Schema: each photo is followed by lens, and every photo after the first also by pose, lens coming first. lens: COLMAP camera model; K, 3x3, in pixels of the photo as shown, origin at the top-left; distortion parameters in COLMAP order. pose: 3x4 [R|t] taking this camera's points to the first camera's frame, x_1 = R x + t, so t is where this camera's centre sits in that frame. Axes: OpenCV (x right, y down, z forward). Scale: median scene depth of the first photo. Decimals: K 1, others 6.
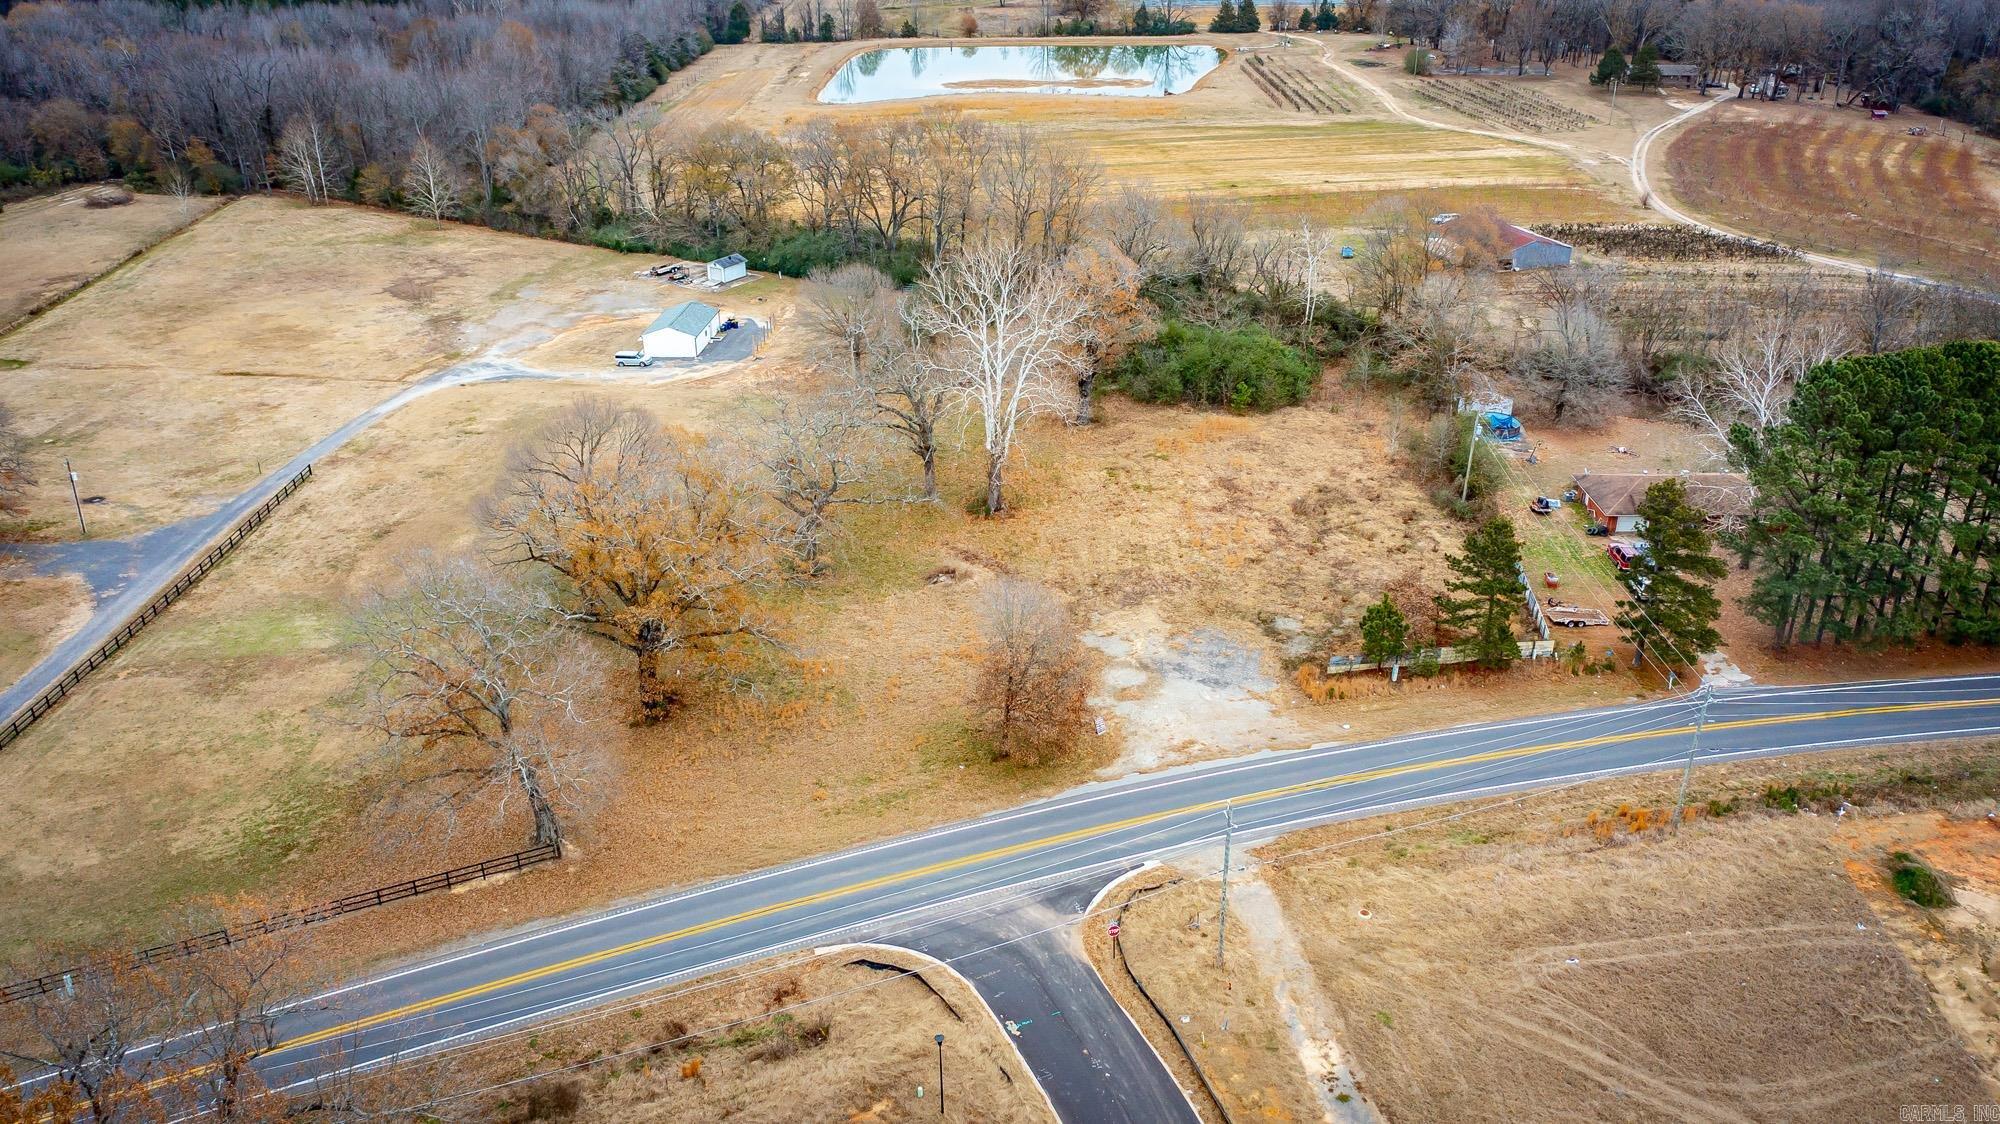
lens RADIAL K [[1586.3, 0, 997.3], [0, 1586.3, 561.0], [0, 0, 1]] dist [-0.014135, 0.005529]
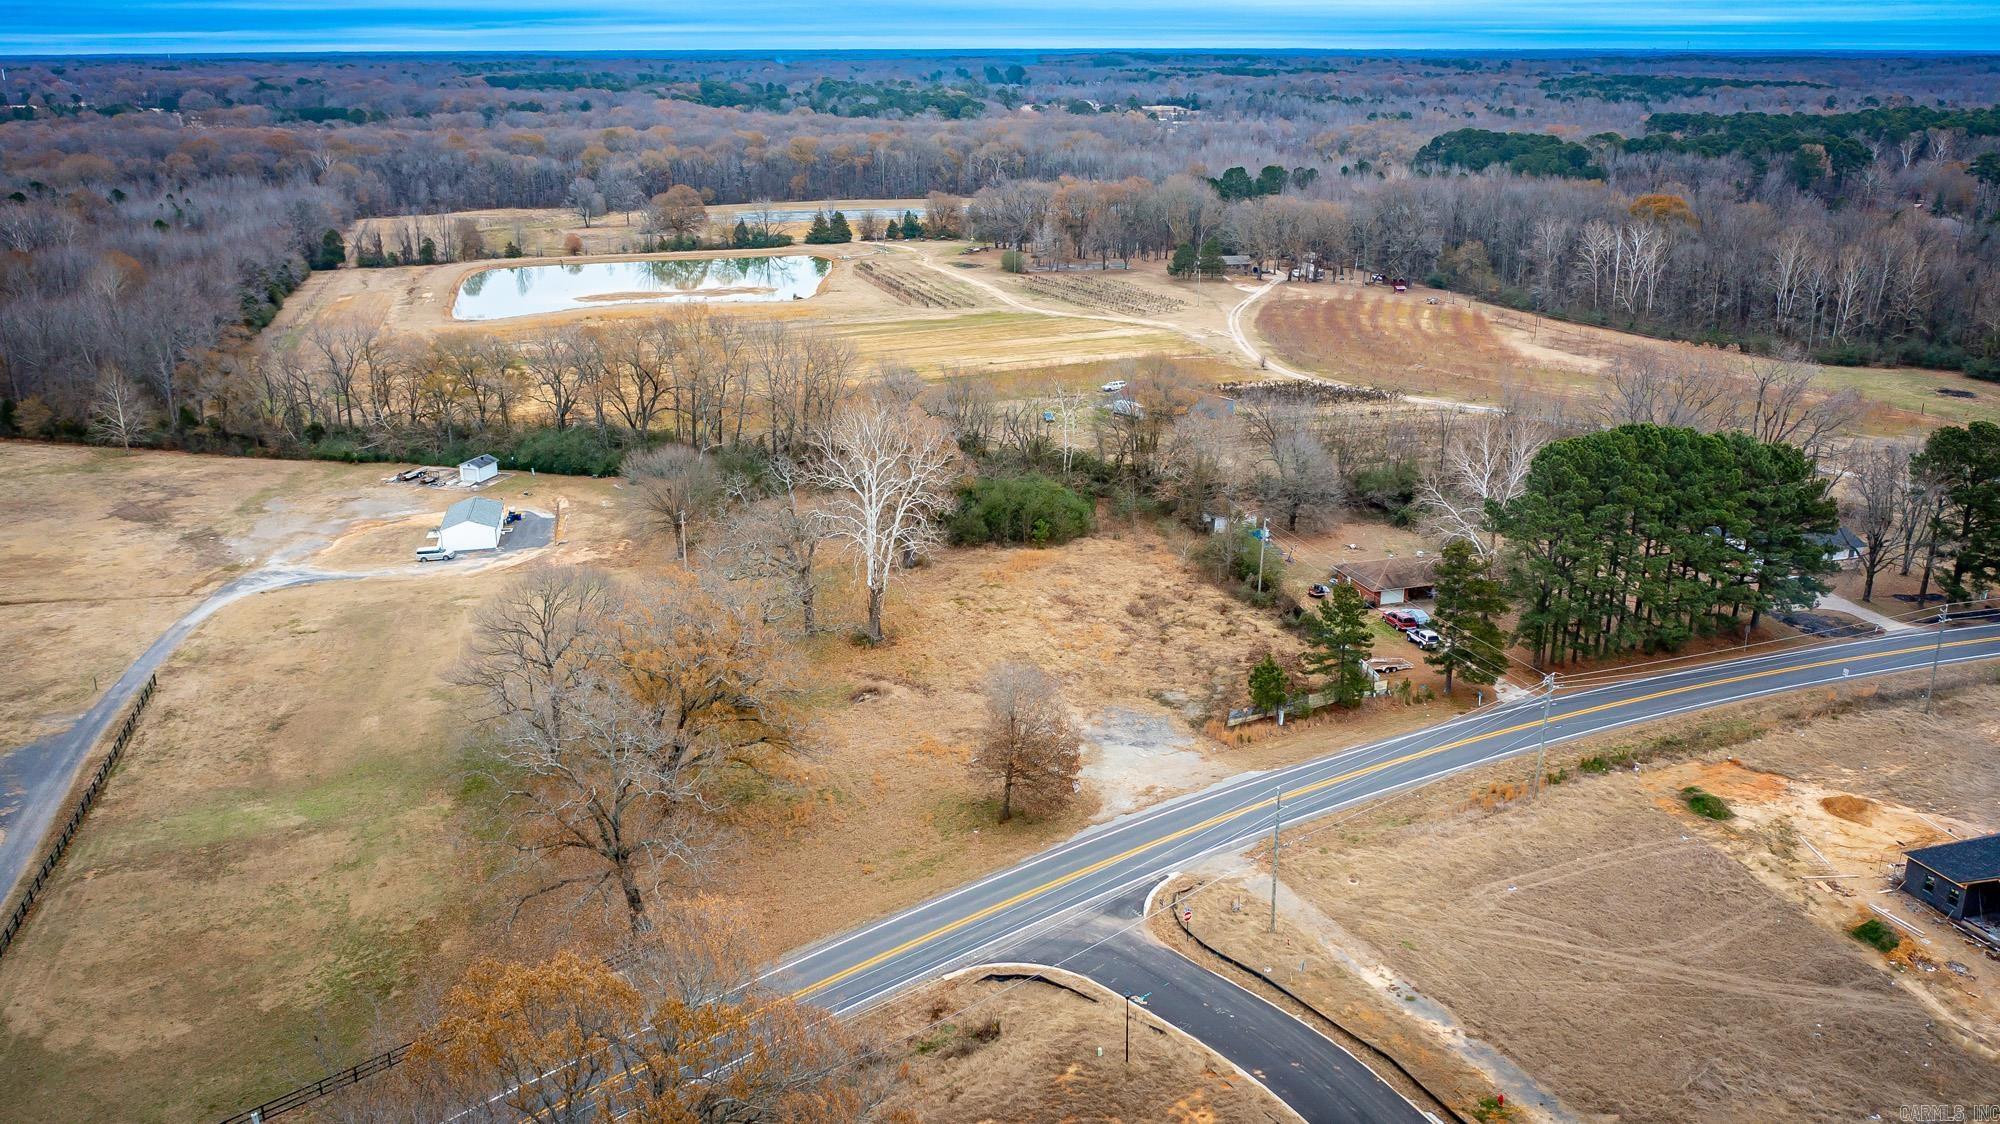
lens RADIAL K [[1599.8, 0, 1000.0], [0, 1599.8, 562.0], [0, 0, 1]] dist [-0.017186, 0.009568]
pose [[0.954419, -0.085534, 0.285952, -0.204412], [0.122049, 0.986140, -0.112388, 0.043853], [-0.272376, 0.142165, 0.951630, -0.090039]]
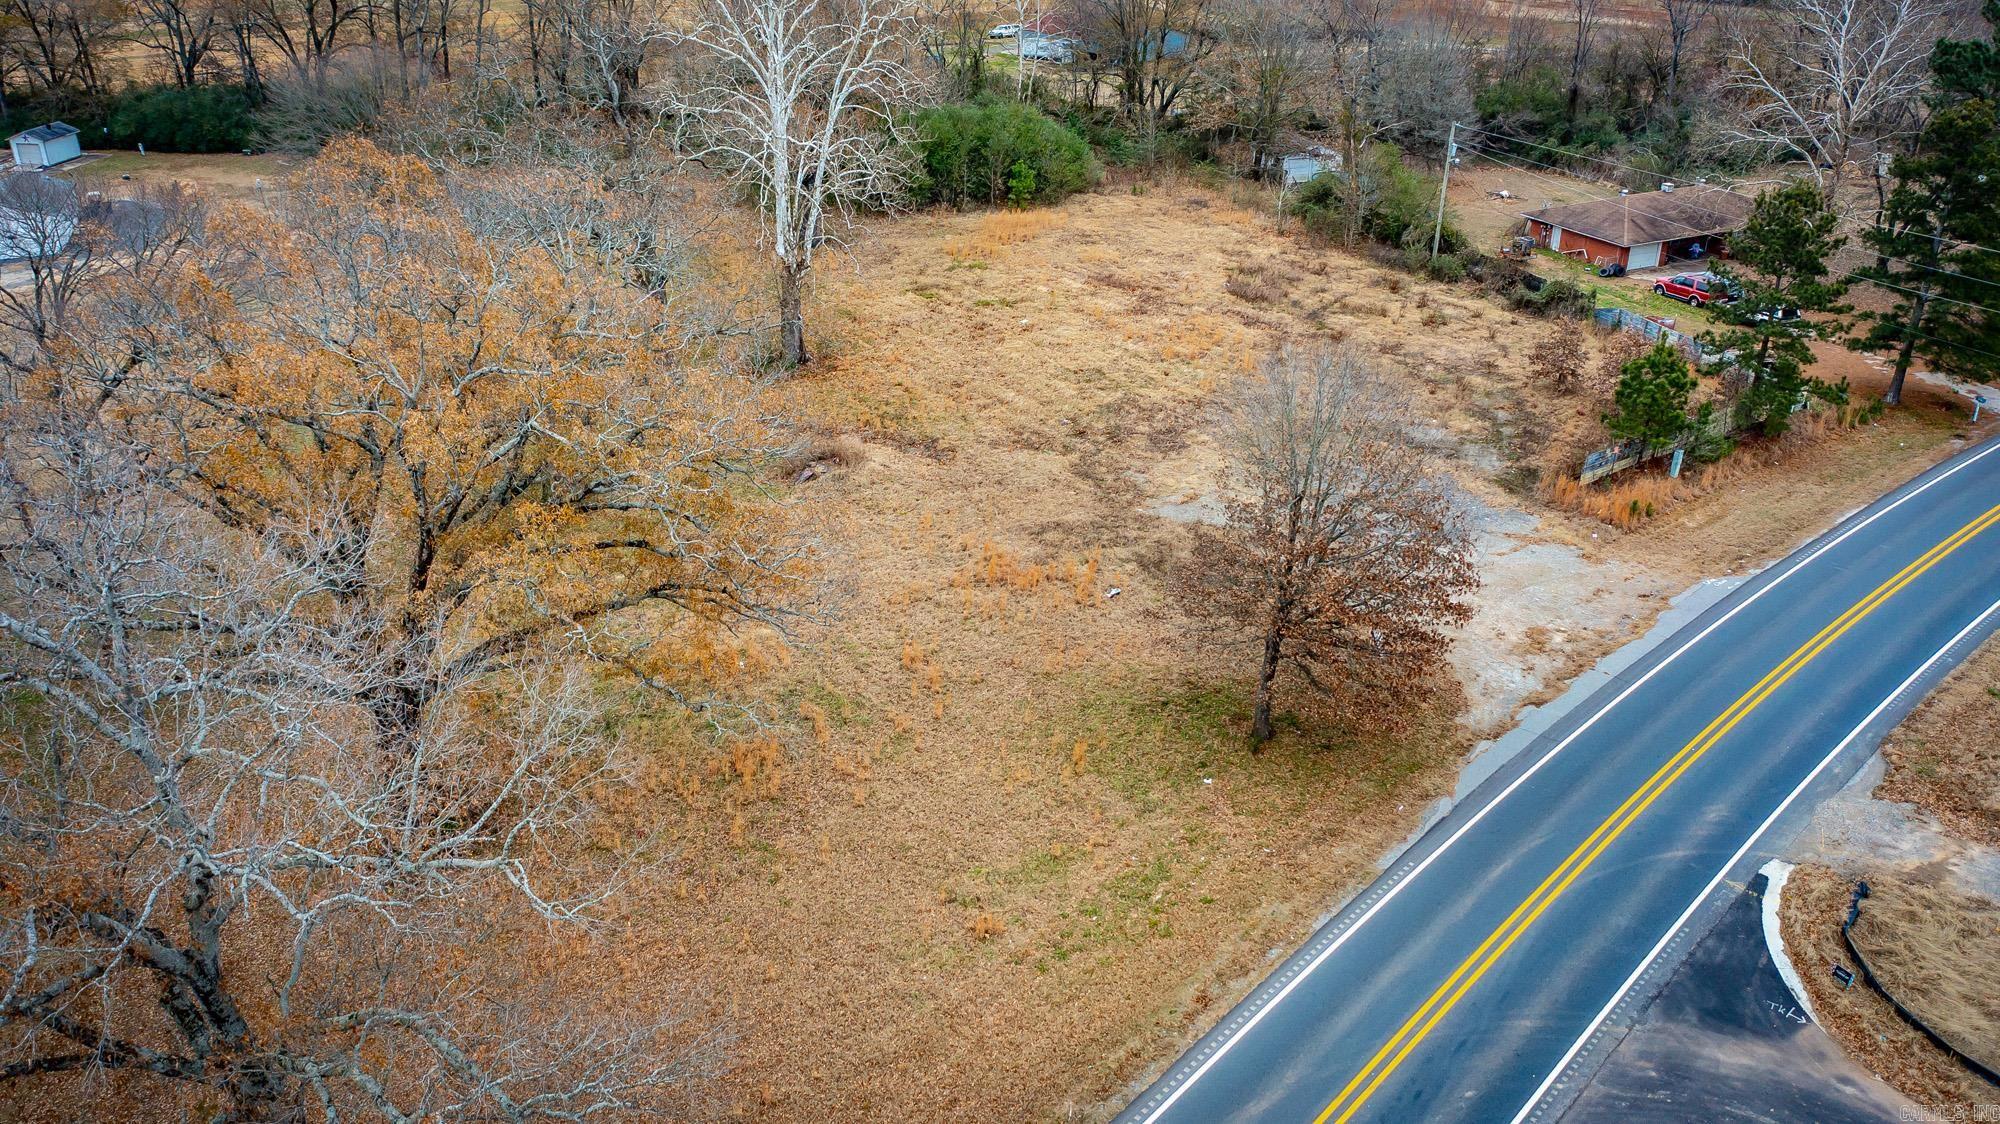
lens RADIAL K [[1586.3, 0, 997.3], [0, 1586.3, 561.0], [0, 0, 1]] dist [-0.014135, 0.005529]
pose [[0.894249, -0.185737, 0.407210, -0.162047], [0.181113, 0.982177, 0.050259, 0.020228], [-0.409287, 0.028807, 0.911951, 0.379768]]
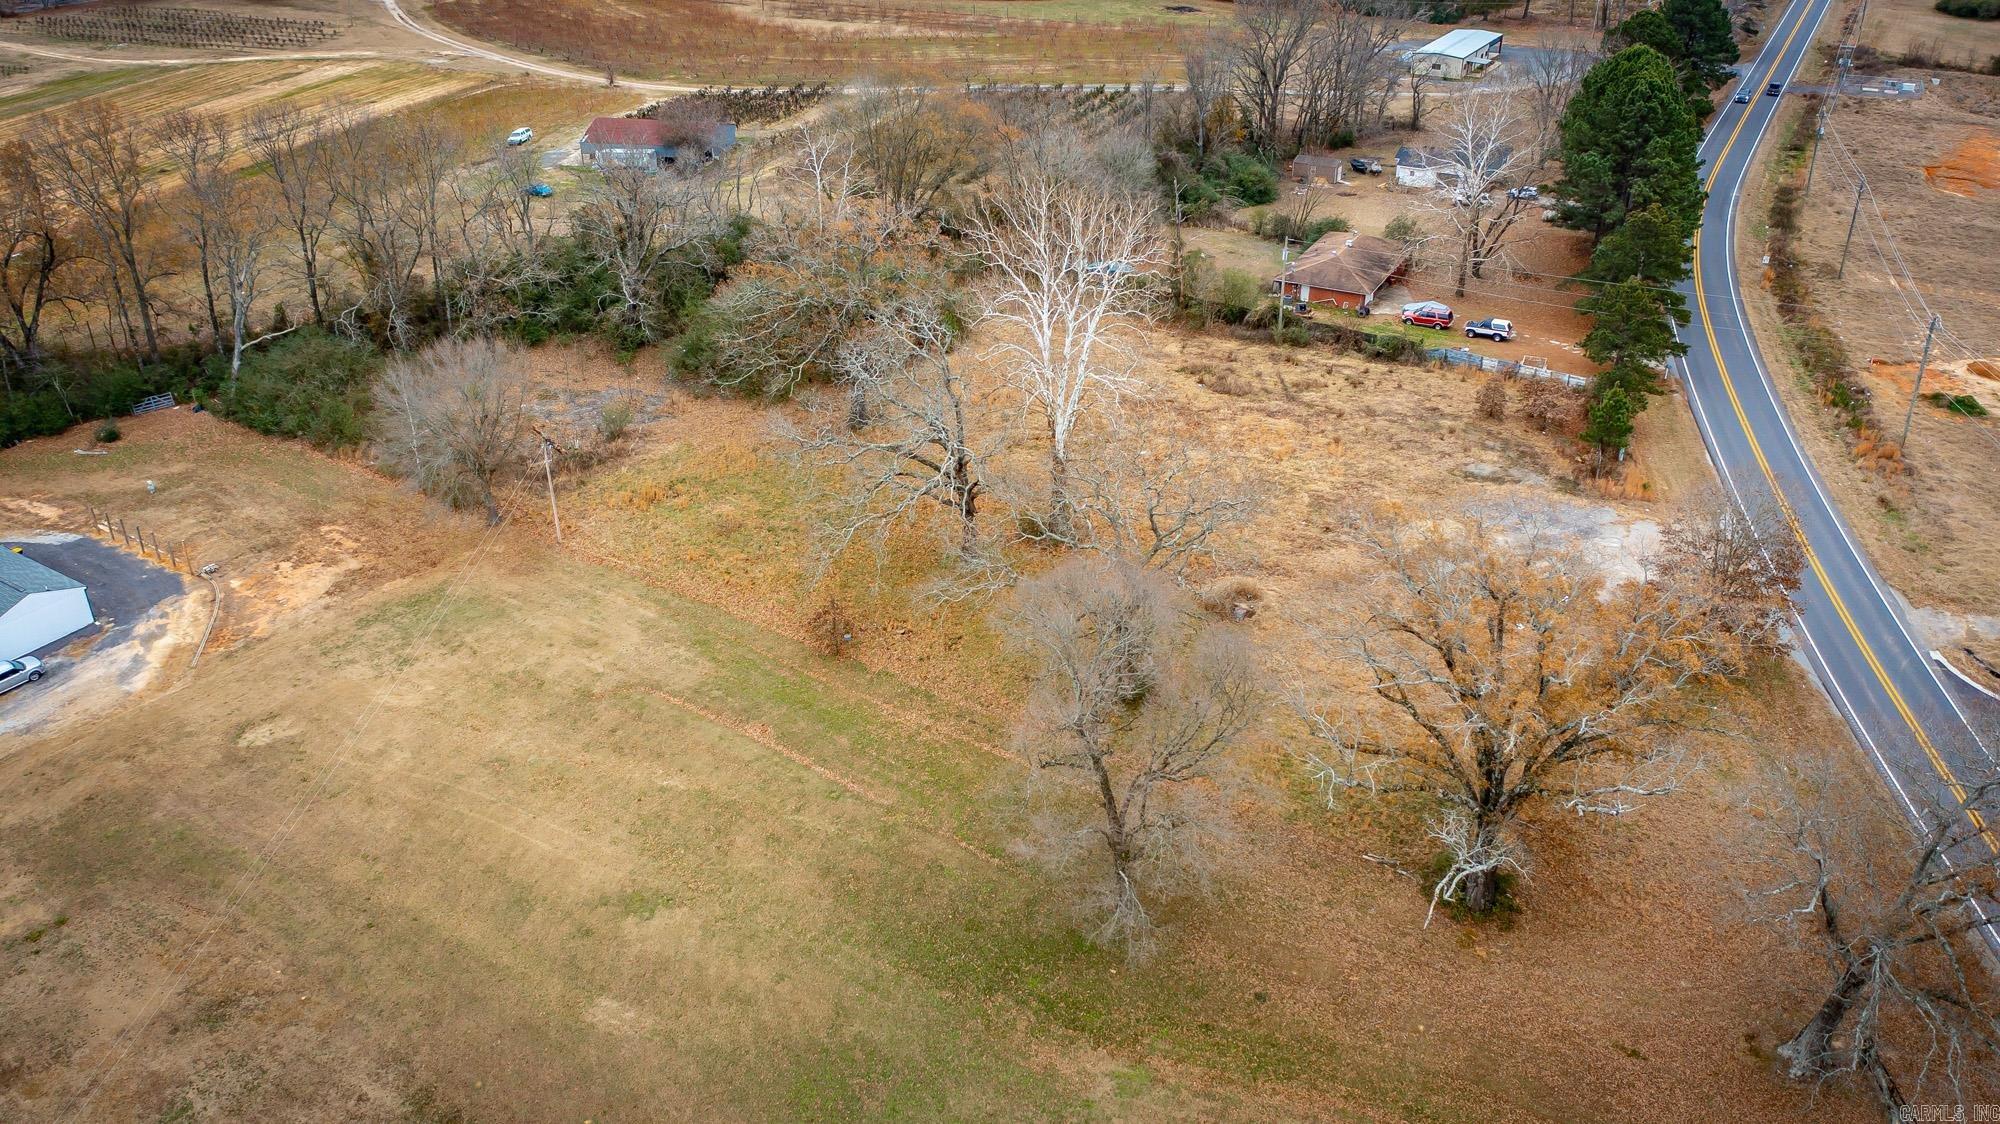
lens RADIAL K [[1586.3, 0, 997.3], [0, 1586.3, 561.0], [0, 0, 1]] dist [-0.014135, 0.005529]
pose [[0.463463, -0.420510, 0.779983, -0.535053], [0.376843, 0.890195, 0.256010, -0.197202], [-0.801992, 0.175280, 0.571039, 0.513142]]
